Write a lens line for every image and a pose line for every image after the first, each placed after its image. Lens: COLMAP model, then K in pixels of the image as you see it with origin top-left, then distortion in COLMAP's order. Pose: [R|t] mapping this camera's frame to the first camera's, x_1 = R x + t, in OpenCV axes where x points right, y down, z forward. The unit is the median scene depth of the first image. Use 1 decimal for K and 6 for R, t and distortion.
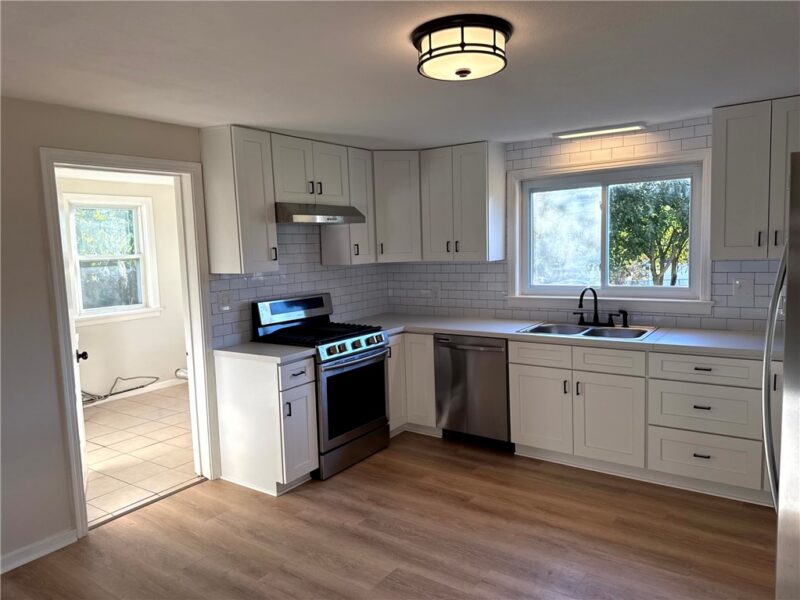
lens RADIAL K [[565.5, 0, 400.5], [0, 565.5, 295.6], [0, 0, 1]] dist [0.145805, -0.219583]
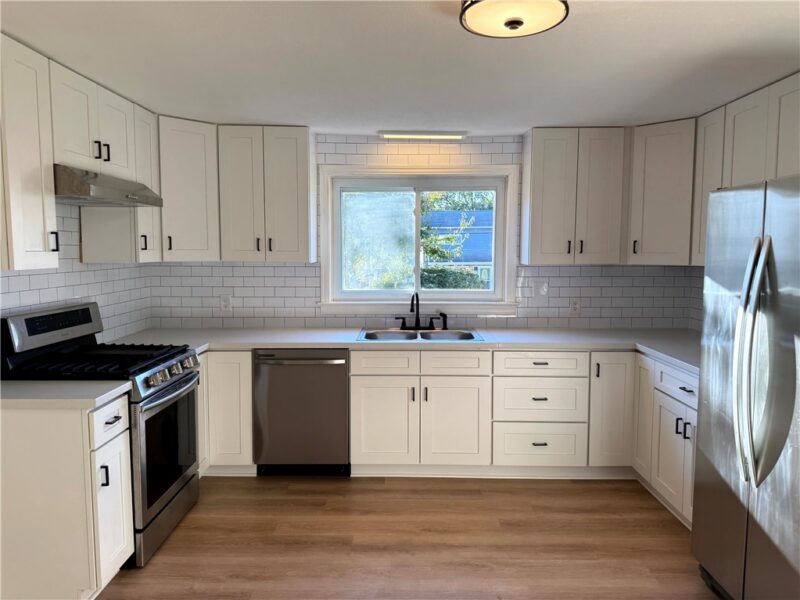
lens RADIAL K [[565.5, 0, 400.5], [0, 565.5, 295.6], [0, 0, 1]] dist [0.145805, -0.219583]
pose [[0.819862, -0.010321, 0.572468, -0.258541], [0.022337, 0.999653, -0.013967, 0.005982], [-0.572125, 0.024239, 0.819808, 0.215688]]
